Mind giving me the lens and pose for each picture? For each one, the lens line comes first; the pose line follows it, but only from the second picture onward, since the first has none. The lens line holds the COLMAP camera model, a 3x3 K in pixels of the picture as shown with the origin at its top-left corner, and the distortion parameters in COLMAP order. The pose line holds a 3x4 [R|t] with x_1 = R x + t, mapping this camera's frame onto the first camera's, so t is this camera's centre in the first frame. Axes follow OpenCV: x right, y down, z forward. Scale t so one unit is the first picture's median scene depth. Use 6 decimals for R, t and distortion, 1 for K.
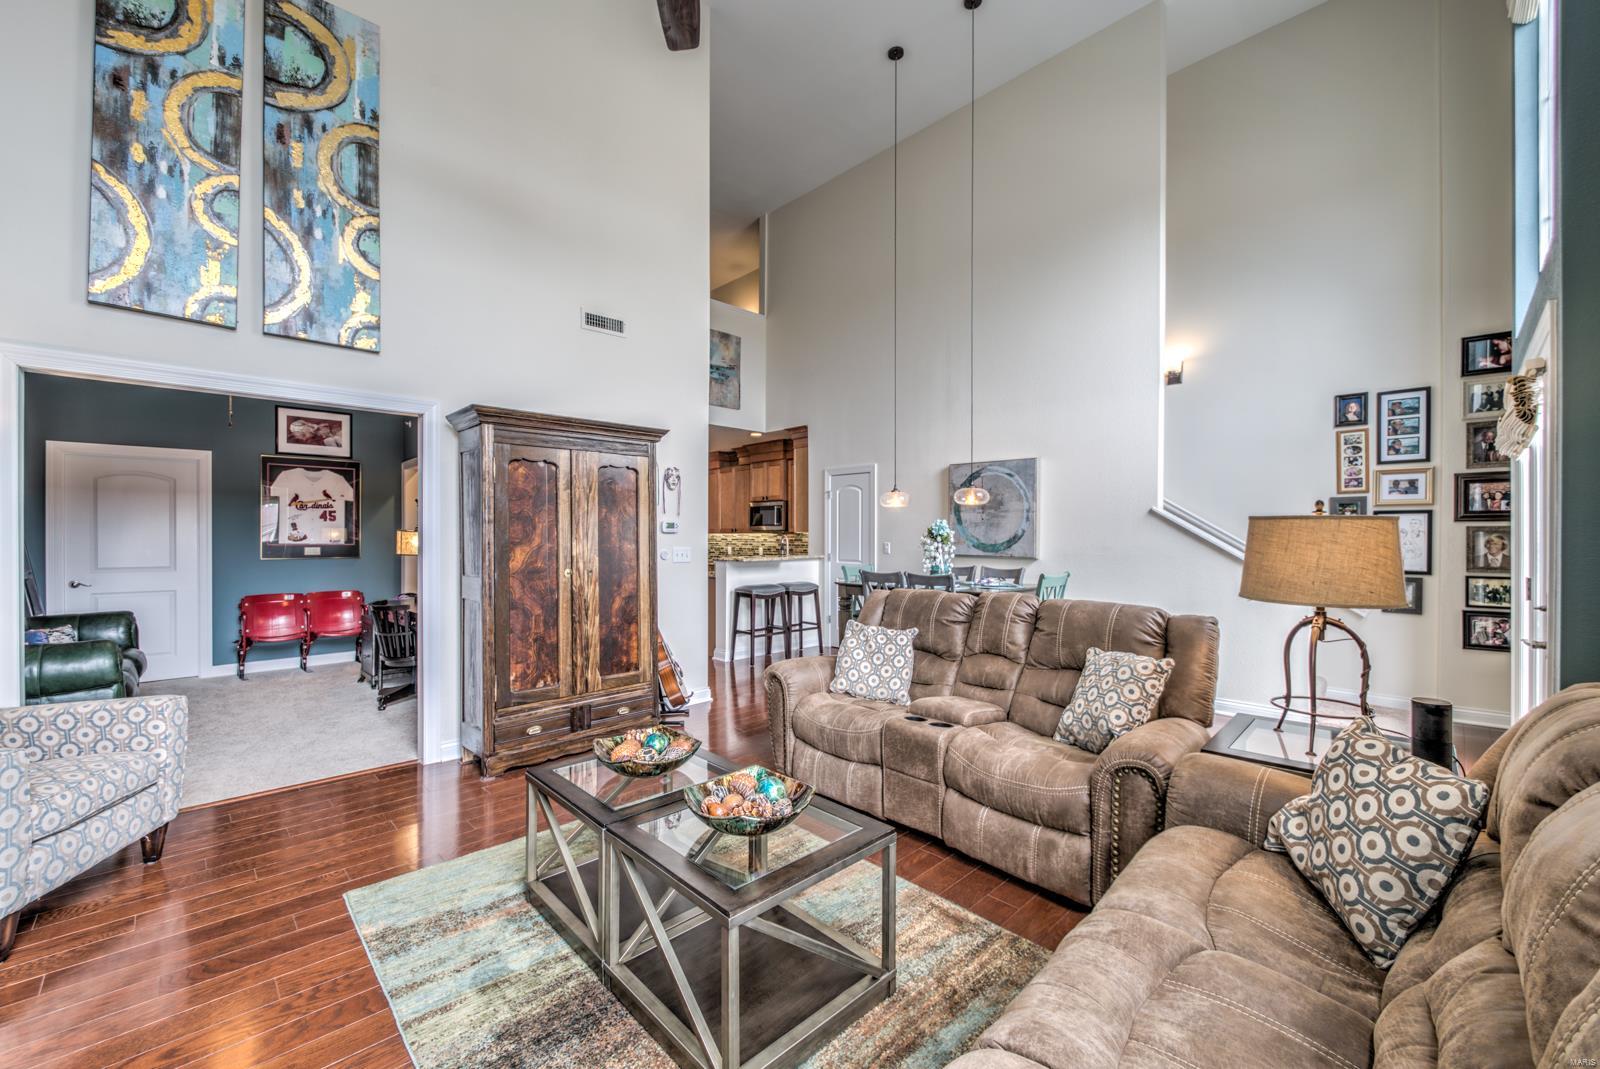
lens RADIAL K [[626.7, 0, 808.4], [0, 626.7, 539.0], [0, 0, 1]] dist [-0.001280, -0.008890]
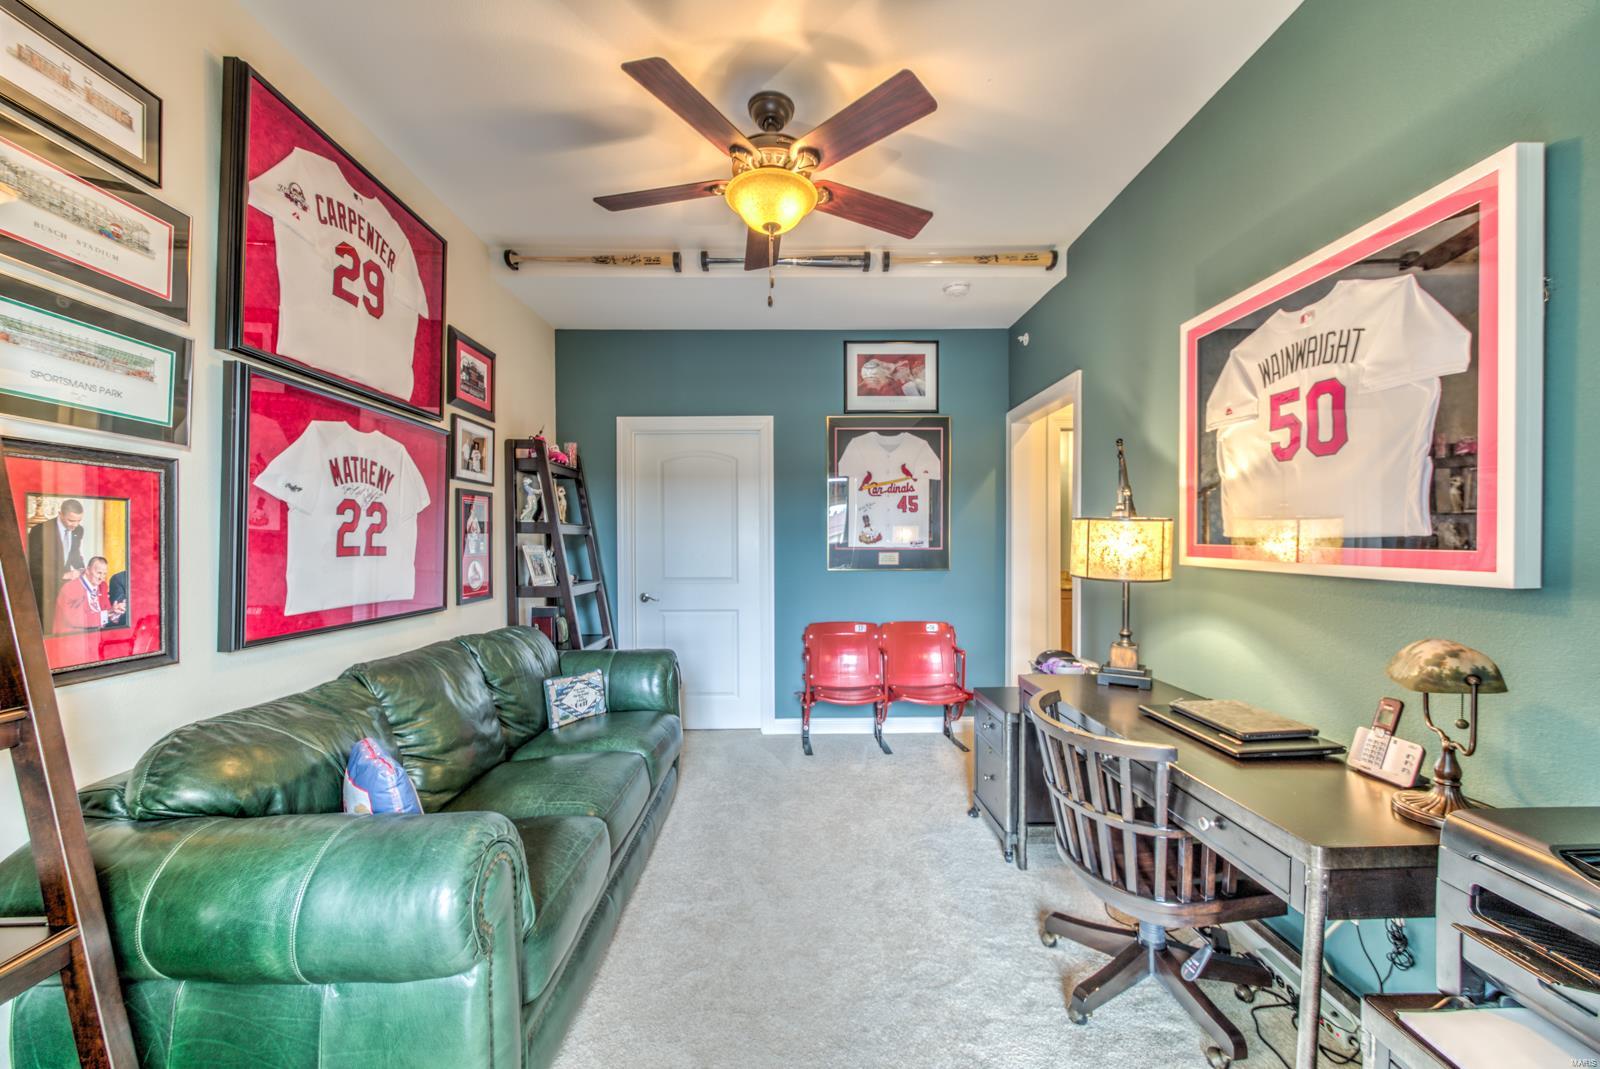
lens RADIAL K [[639.9, 0, 803.7], [0, 639.9, 539.2], [0, 0, 1]] dist [0.017747, -0.009368]
pose [[0.722764, -0.002952, -0.691089, -0.399839], [-0.000017, 0.999991, -0.004289, 0.002107], [0.691095, 0.003112, 0.722757, 0.458948]]
